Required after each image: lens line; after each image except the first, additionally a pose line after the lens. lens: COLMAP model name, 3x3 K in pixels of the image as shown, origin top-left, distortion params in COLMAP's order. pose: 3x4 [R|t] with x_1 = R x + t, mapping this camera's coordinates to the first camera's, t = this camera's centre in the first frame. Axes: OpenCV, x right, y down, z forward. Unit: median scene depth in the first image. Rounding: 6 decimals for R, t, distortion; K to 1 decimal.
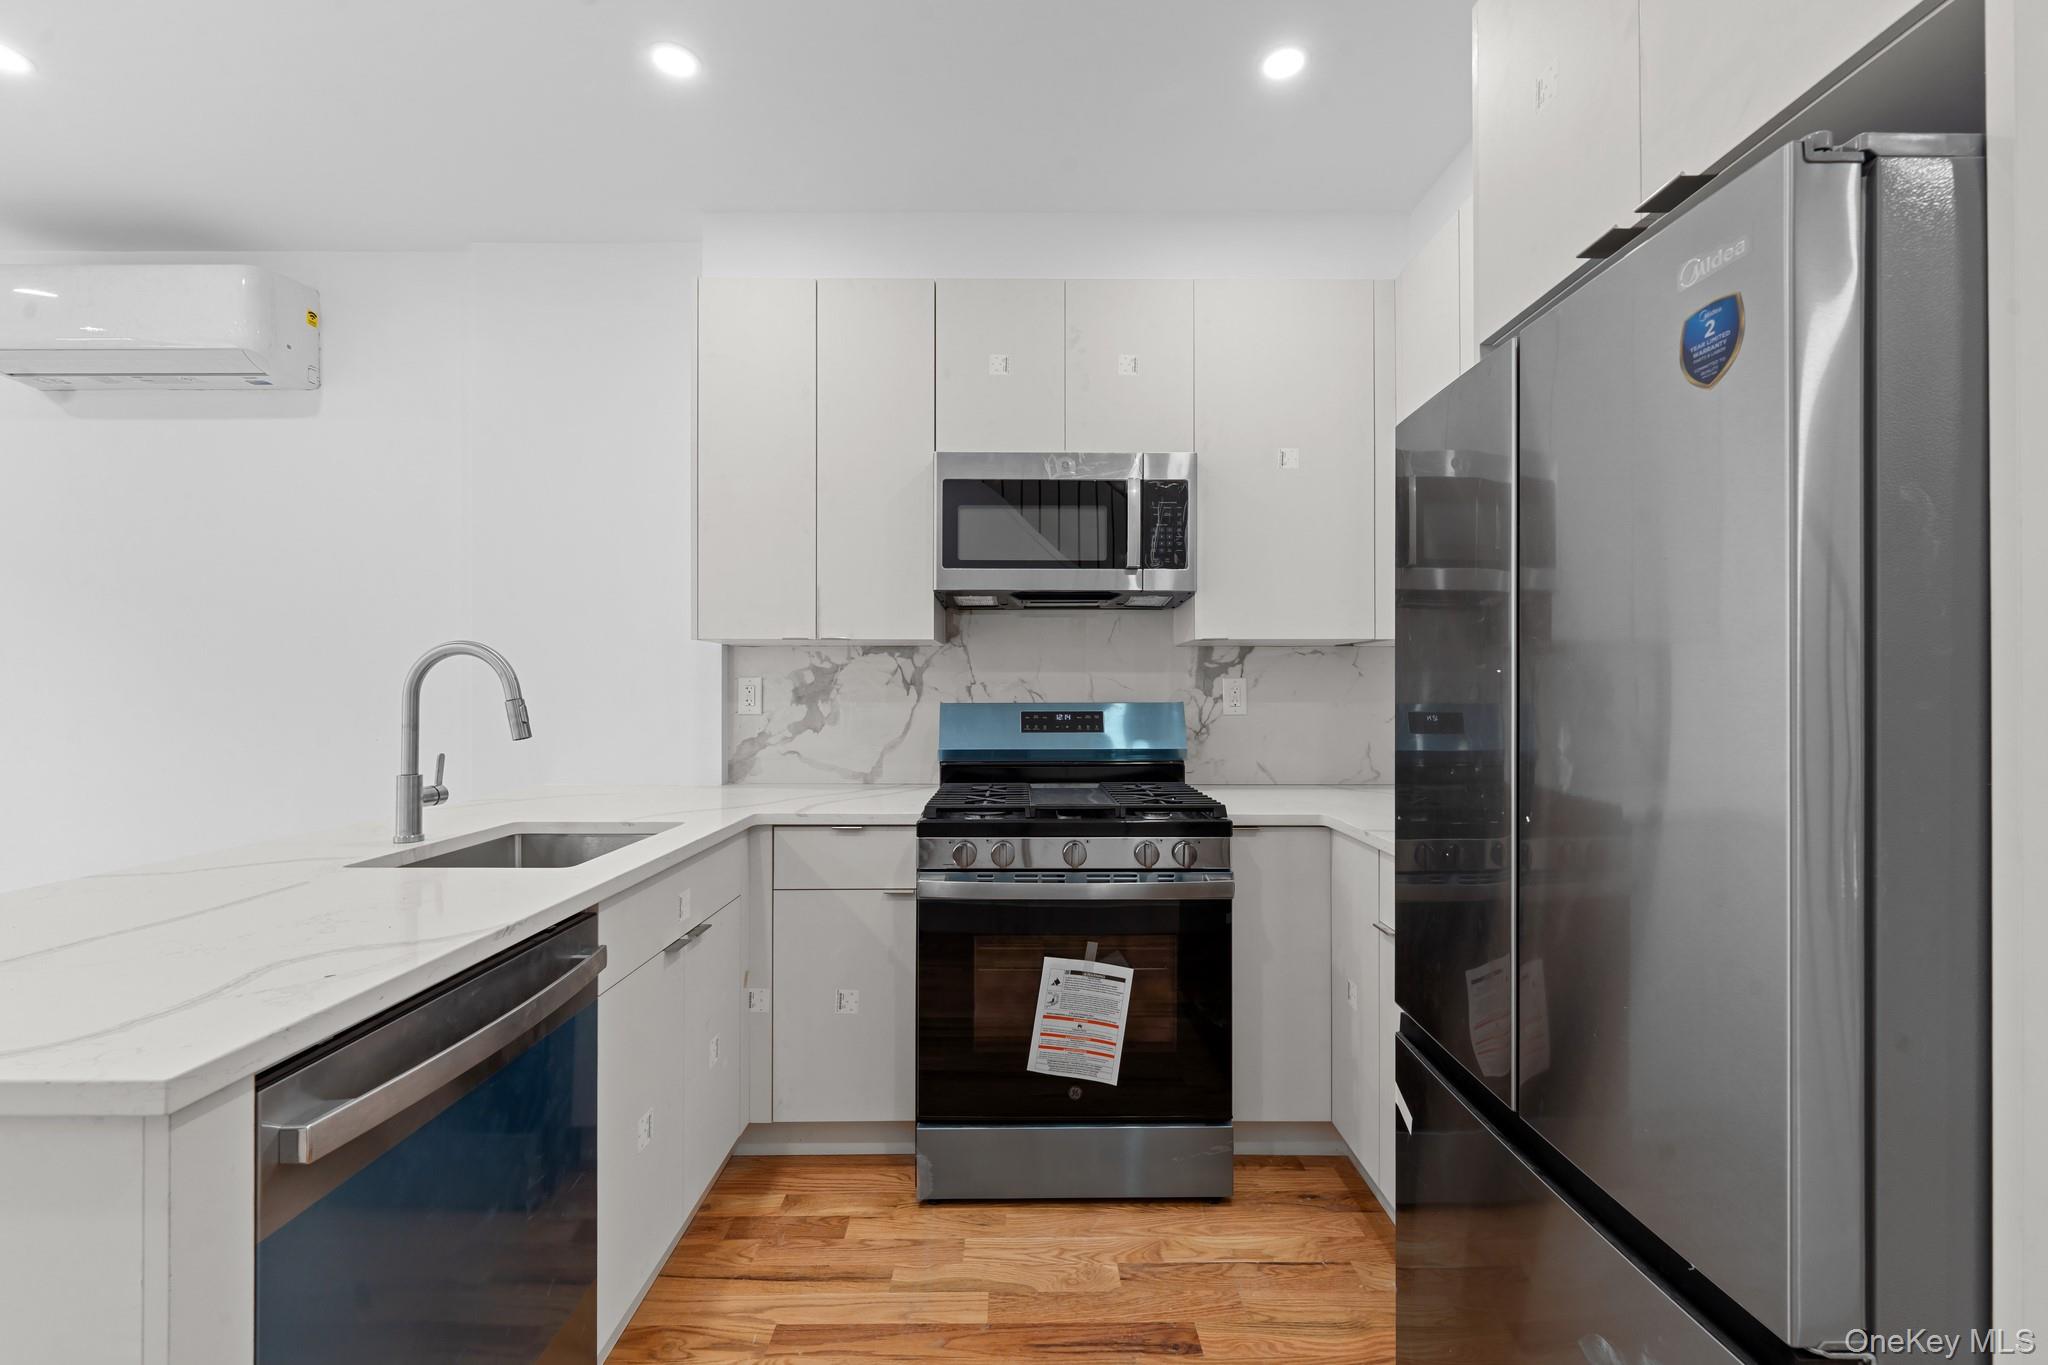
lens RADIAL K [[829.1, 0, 1028.7], [0, 829.1, 684.1], [0, 0, 1]] dist [-0.001713, 0.000036]
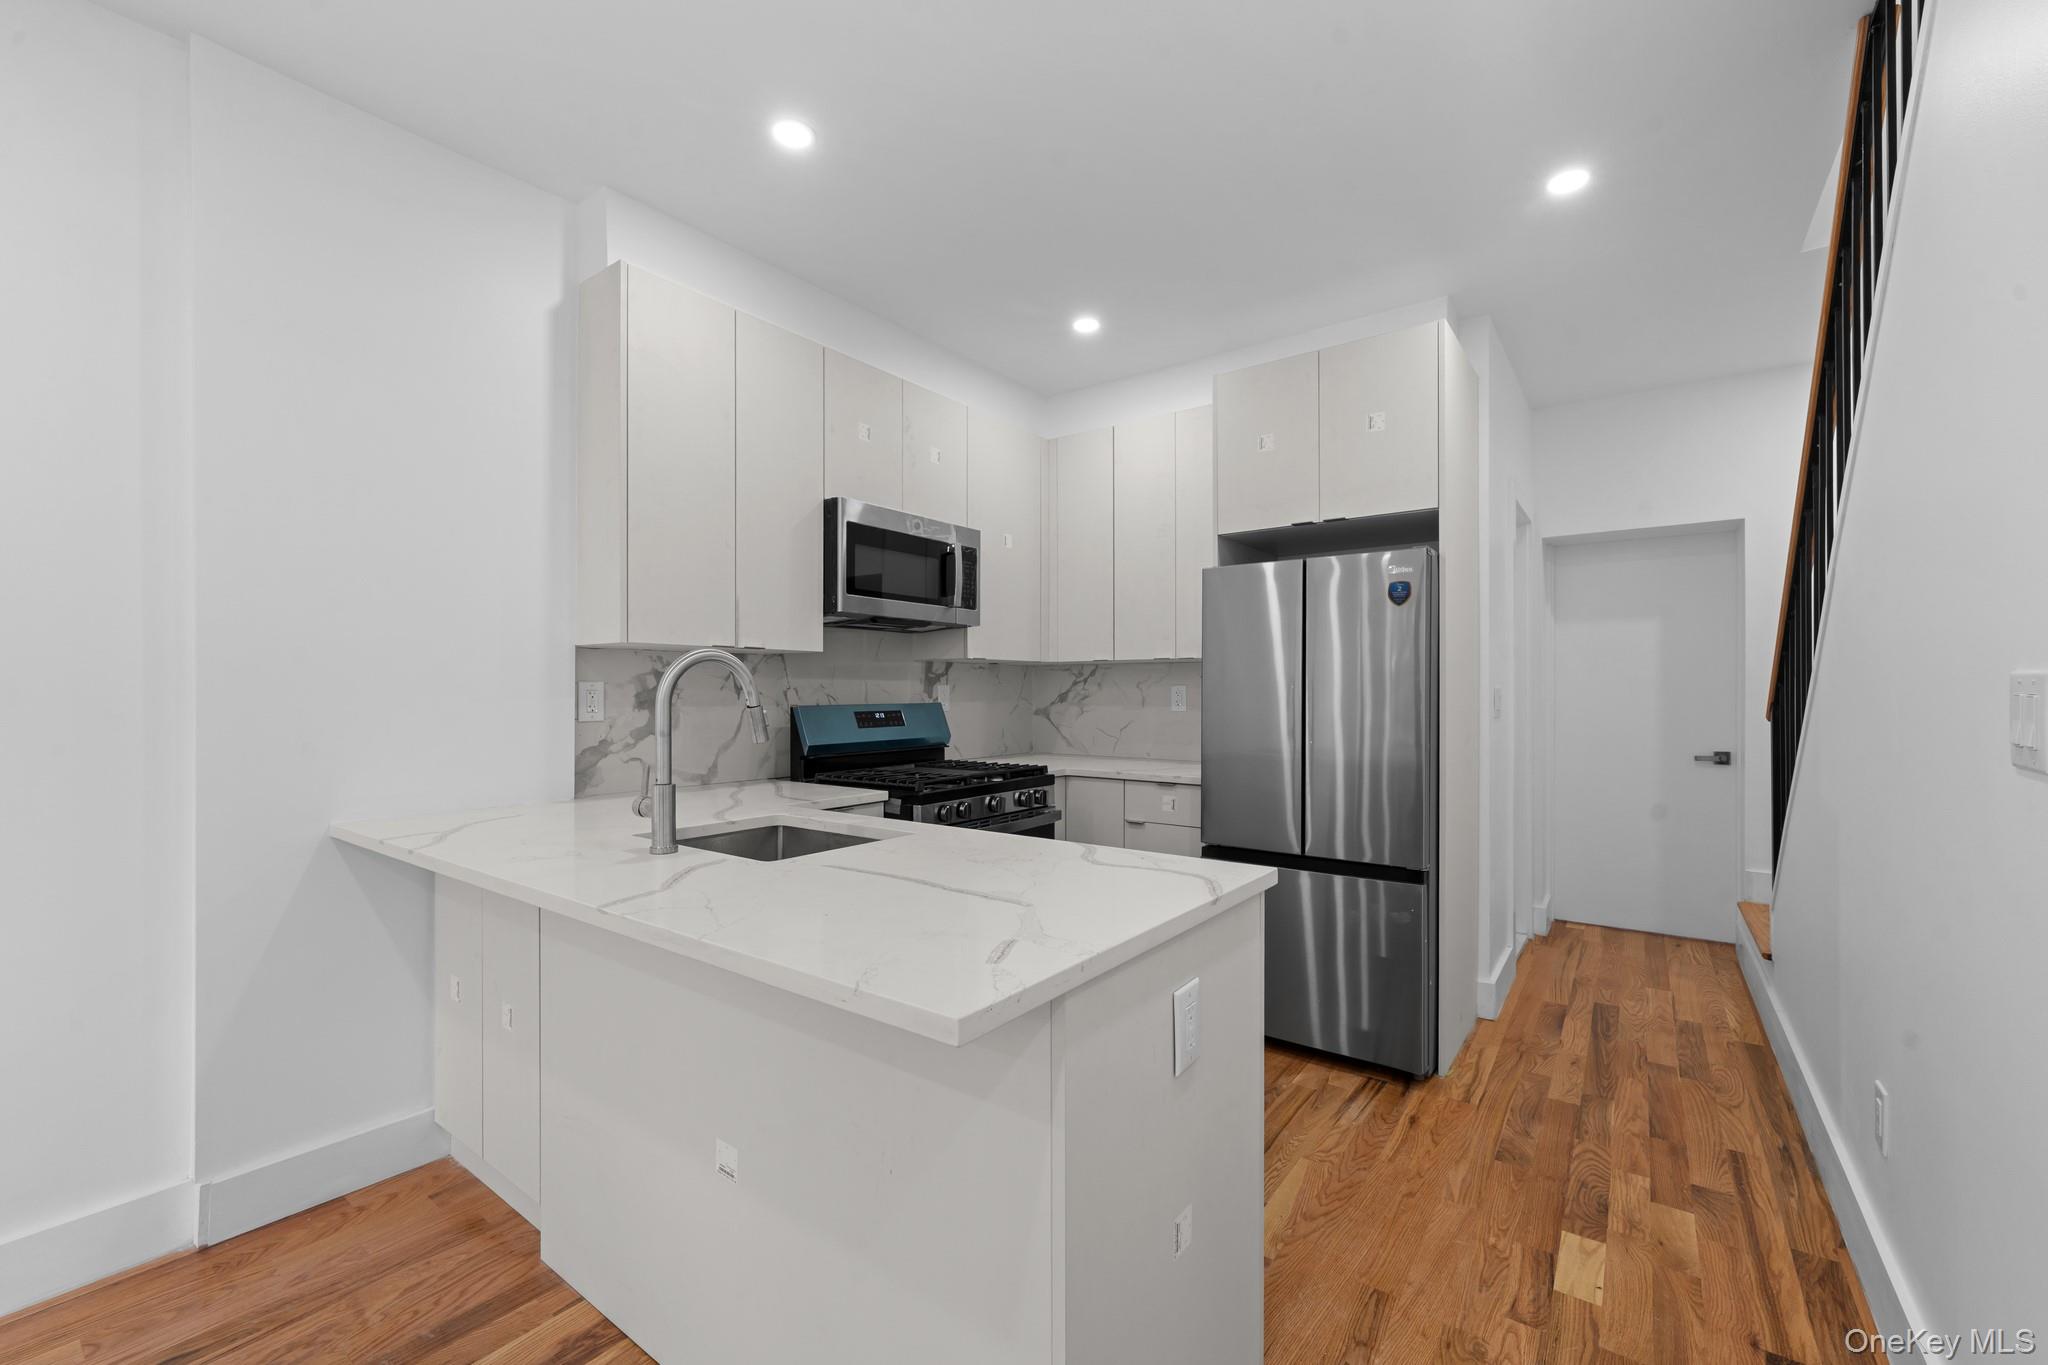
lens RADIAL K [[829.1, 0, 1034.8], [0, 829.1, 688.8], [0, 0, 1]] dist [-0.001713, 0.000036]
pose [[0.598753, 0.001153, 0.800933, -0.784671], [-0.005588, 0.999981, 0.002738, -0.005440], [-0.800914, -0.006115, 0.598748, 0.044474]]
